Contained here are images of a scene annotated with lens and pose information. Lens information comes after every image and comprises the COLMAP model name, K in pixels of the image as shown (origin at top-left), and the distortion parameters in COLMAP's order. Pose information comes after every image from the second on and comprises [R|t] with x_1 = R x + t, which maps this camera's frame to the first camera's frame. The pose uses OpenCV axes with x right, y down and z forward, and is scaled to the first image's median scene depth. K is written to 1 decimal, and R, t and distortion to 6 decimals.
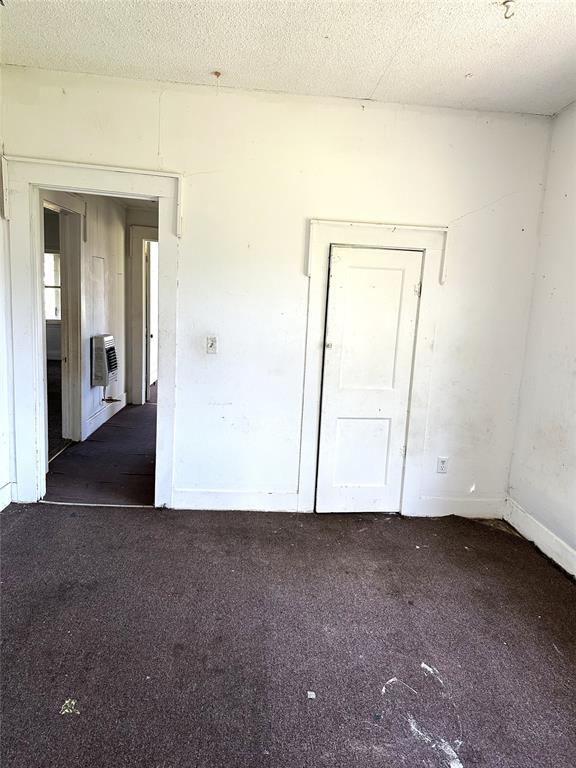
lens RADIAL K [[539.7, 0, 286.1], [0, 539.7, 388.5], [0, 0, 1]] dist [0.055560, -0.086200]
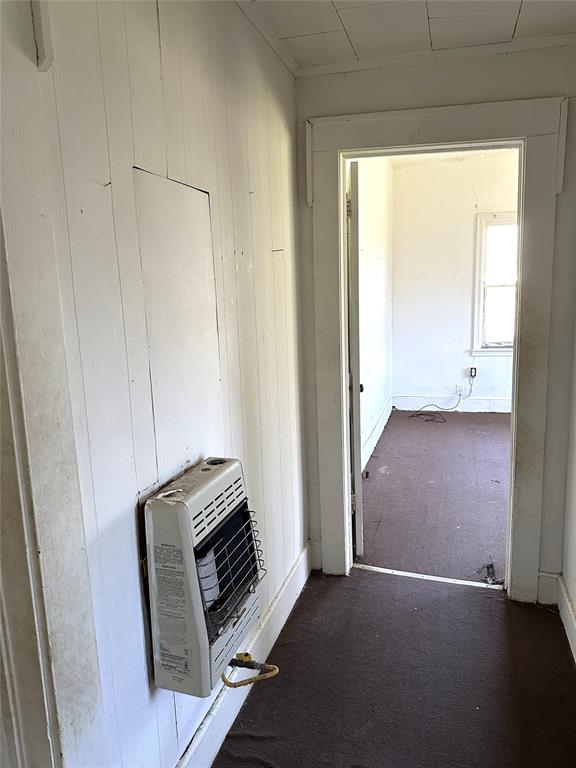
lens RADIAL K [[539.7, 0, 287.9], [0, 539.7, 383.2], [0, 0, 1]] dist [0.055560, -0.086200]
pose [[0.936157, -0.024429, -0.350731, -0.163136], [0.022973, 0.999702, -0.008312, -0.110095], [0.350830, -0.000276, 0.936439, 0.614133]]
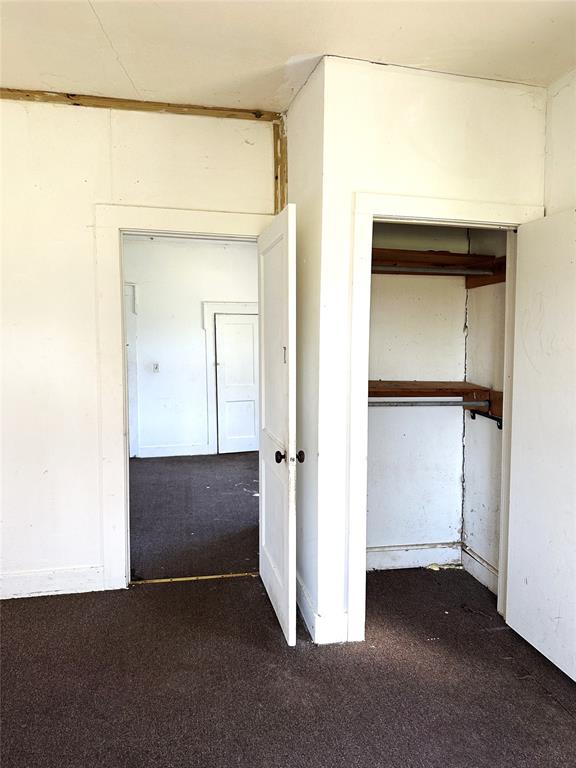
lens RADIAL K [[539.7, 0, 295.1], [0, 539.7, 380.7], [0, 0, 1]] dist [0.055560, -0.086200]
pose [[0.986972, -0.071637, 0.144064, 0.073988], [0.084969, 0.992435, -0.088615, 0.191743], [-0.136626, 0.099702, 0.985593, -1.036044]]
